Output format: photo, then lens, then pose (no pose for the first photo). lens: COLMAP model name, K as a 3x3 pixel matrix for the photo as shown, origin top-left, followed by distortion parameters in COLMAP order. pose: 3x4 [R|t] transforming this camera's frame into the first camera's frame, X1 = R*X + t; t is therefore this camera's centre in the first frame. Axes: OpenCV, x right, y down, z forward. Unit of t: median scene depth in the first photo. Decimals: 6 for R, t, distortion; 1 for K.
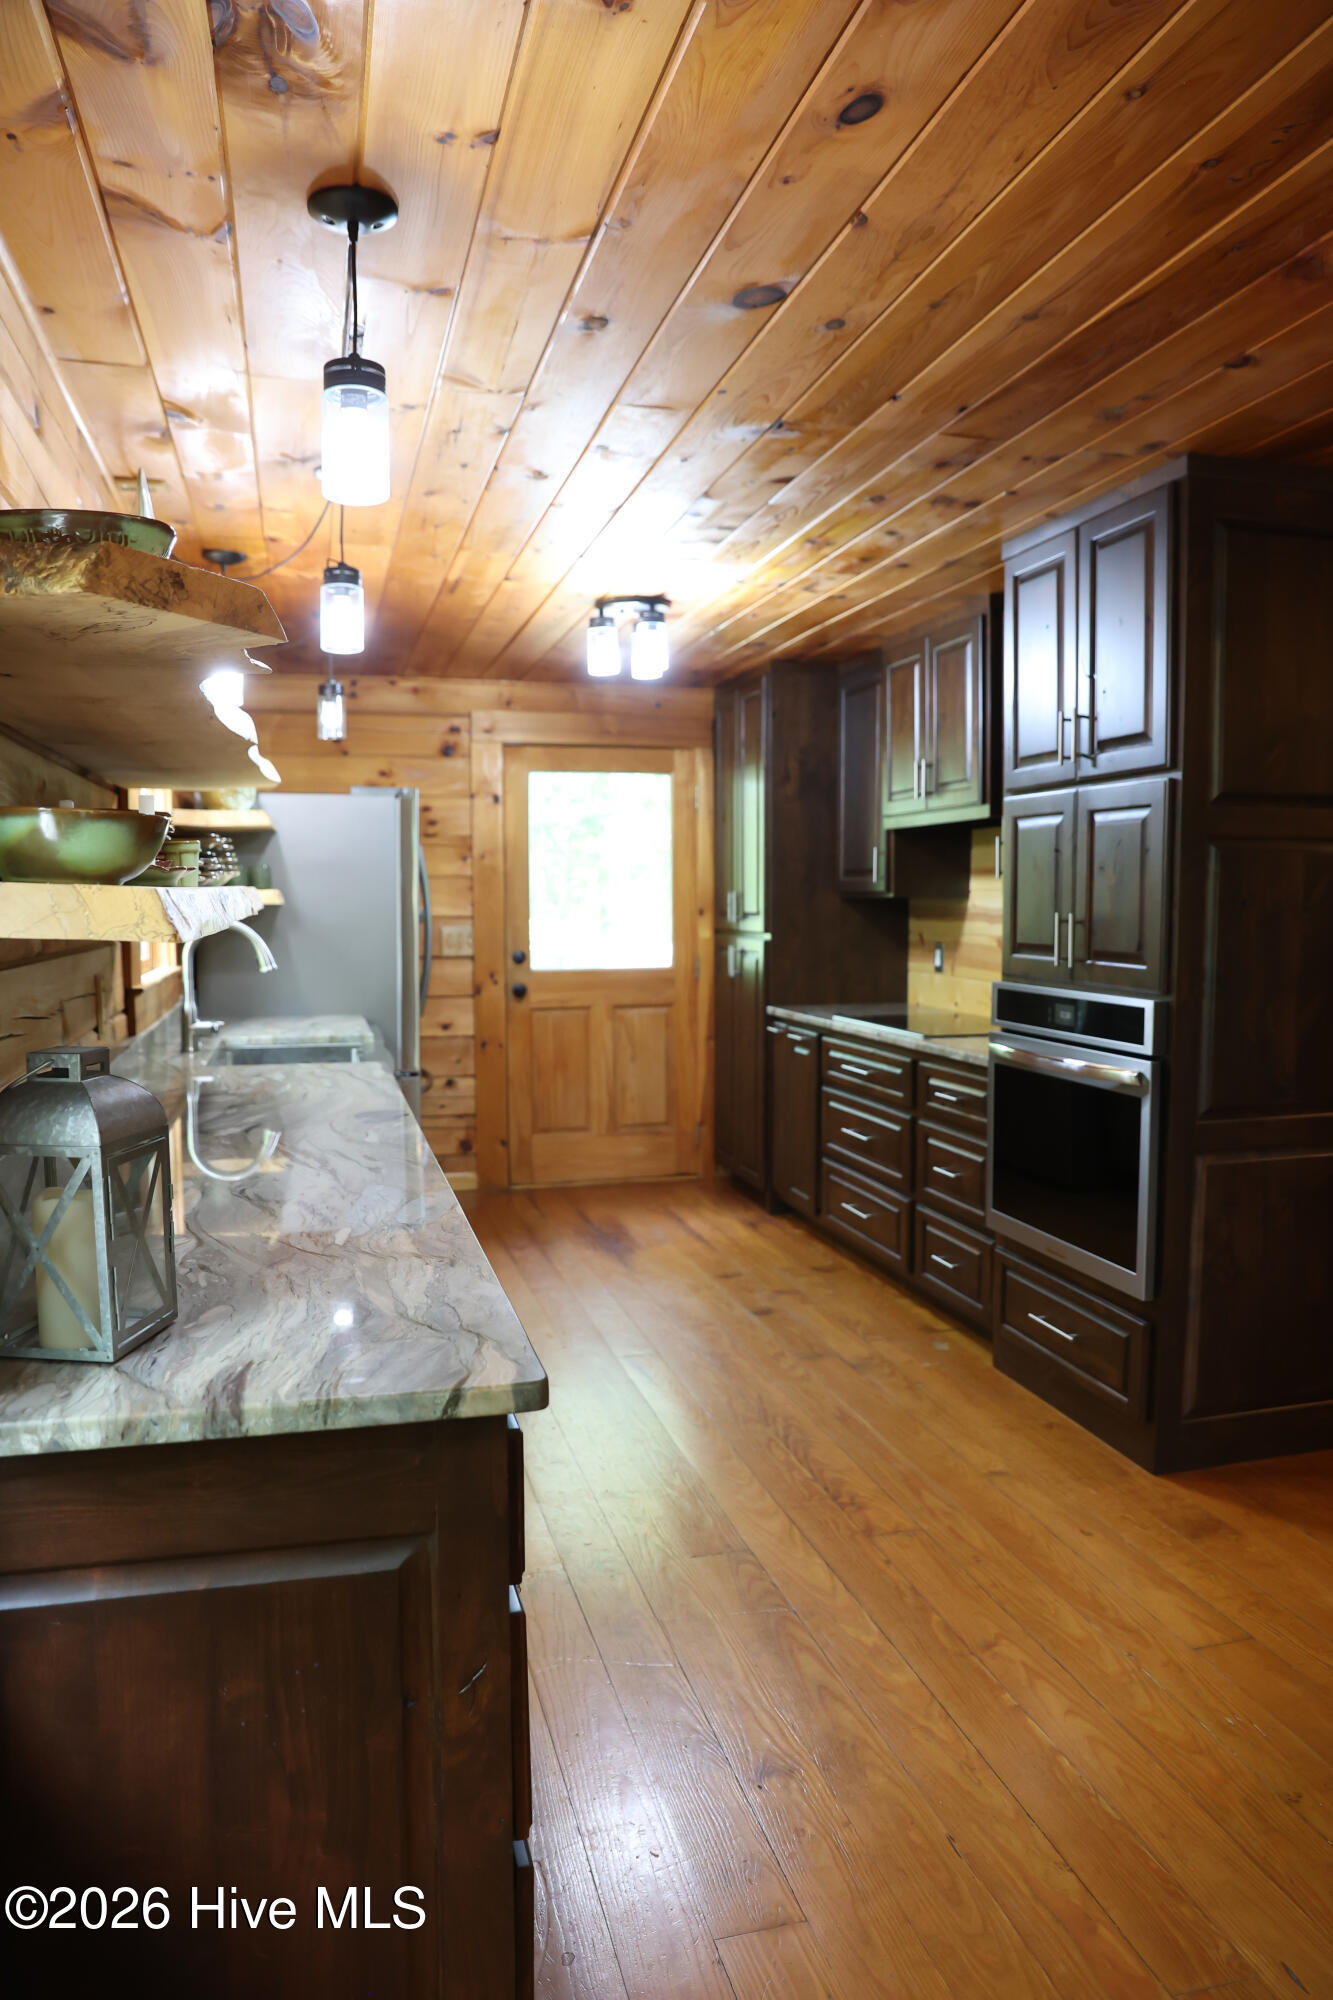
lens RADIAL K [[1357.5, 0, 632.7], [0, 1357.5, 1003.6], [0, 0, 1]] dist [-0.108345, 0.082999]
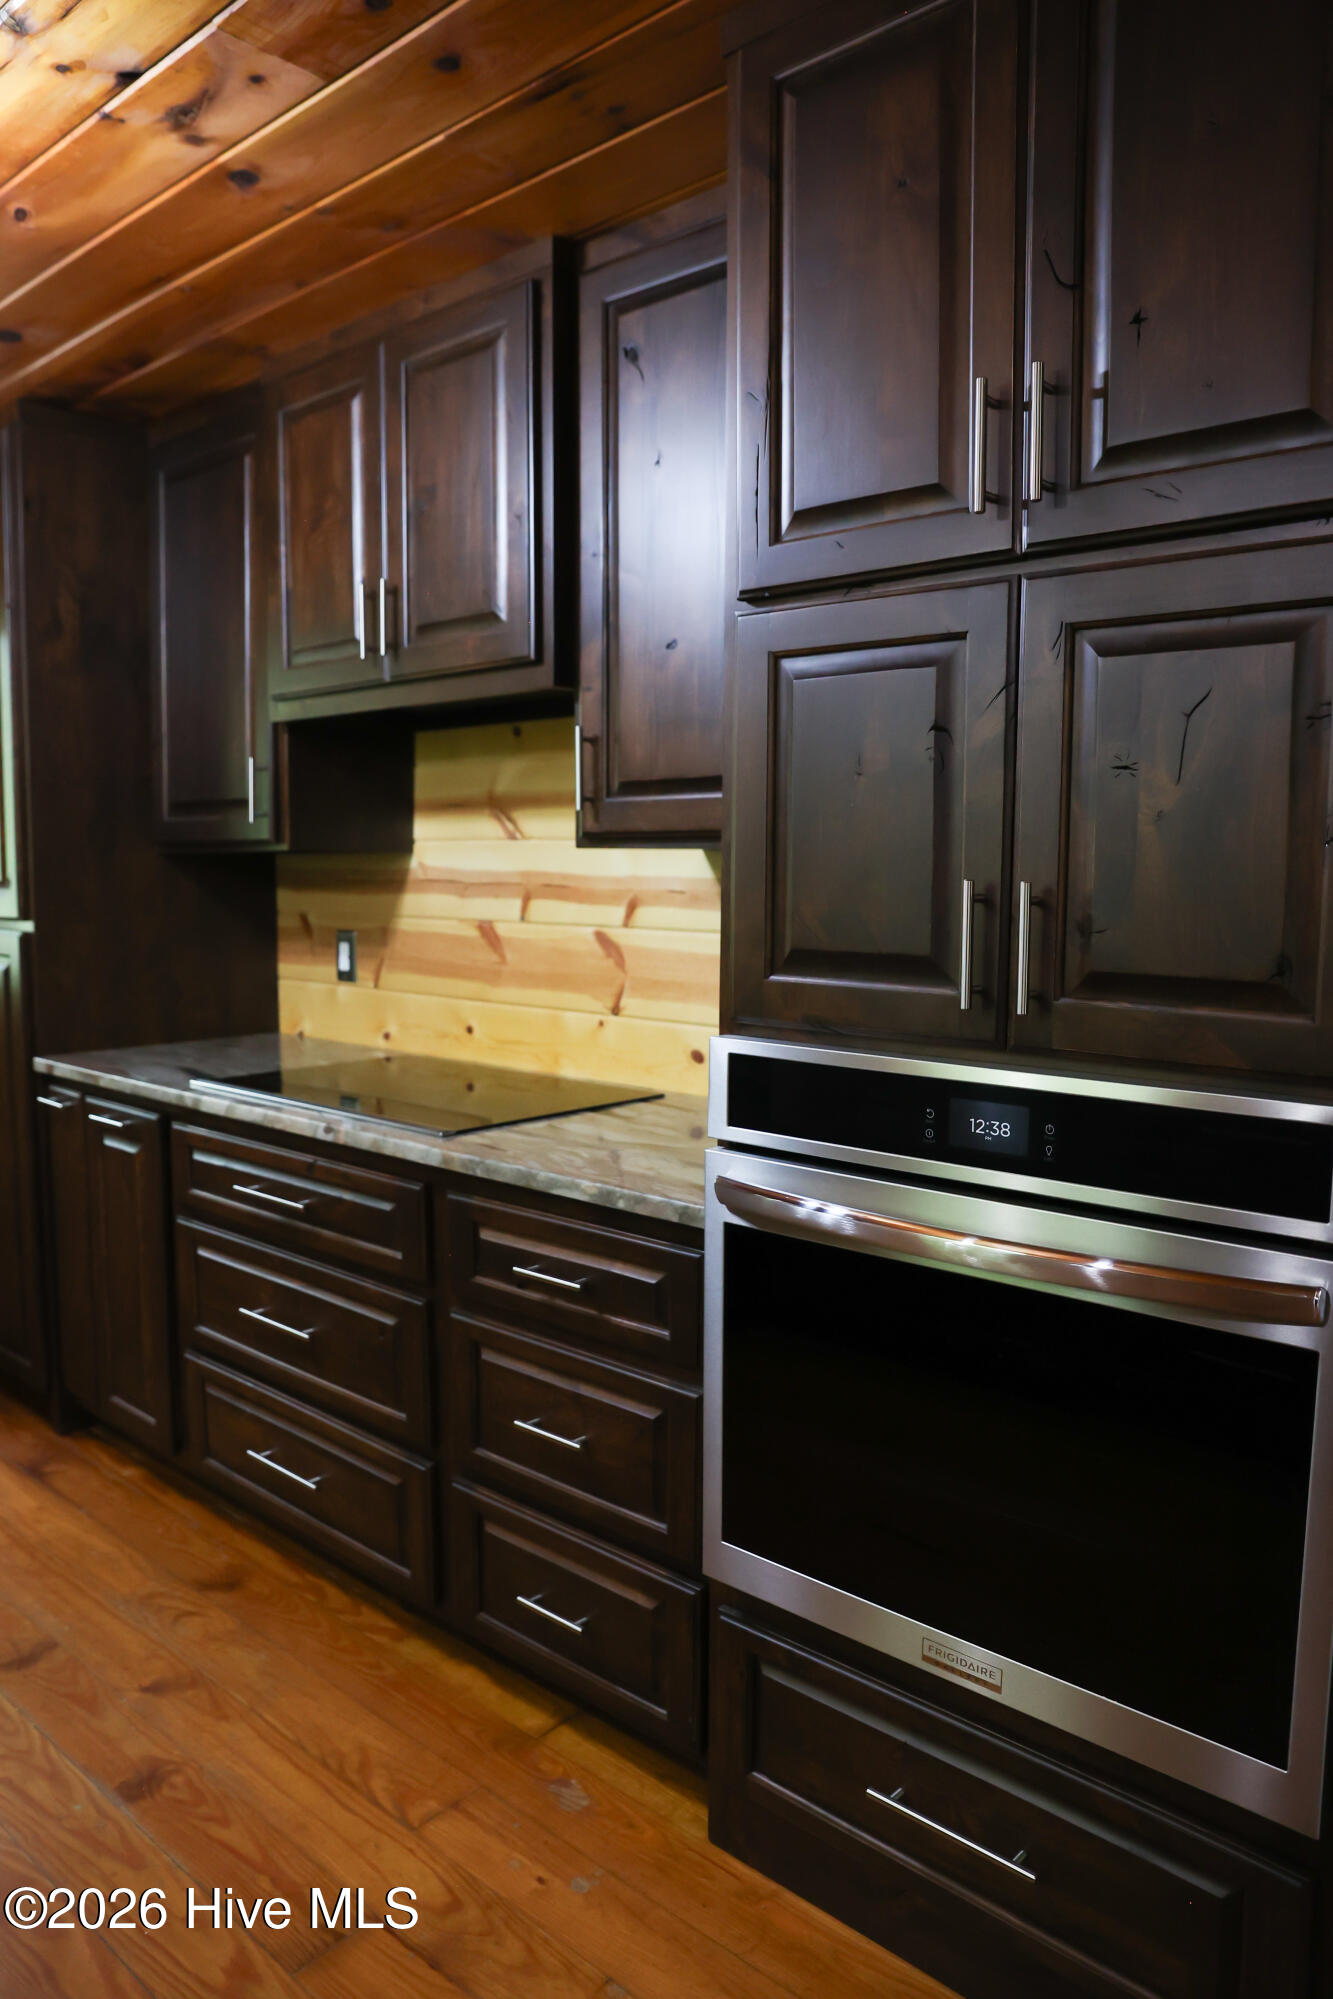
lens RADIAL K [[1356.8, 0, 632.7], [0, 1356.8, 1003.1], [0, 0, 1]] dist [-0.108345, 0.082999]
pose [[0.825413, -0.053573, 0.561981, 0.000689], [0.039280, 0.998525, 0.037494, -0.033656], [-0.563161, -0.008873, 0.826300, 0.489192]]
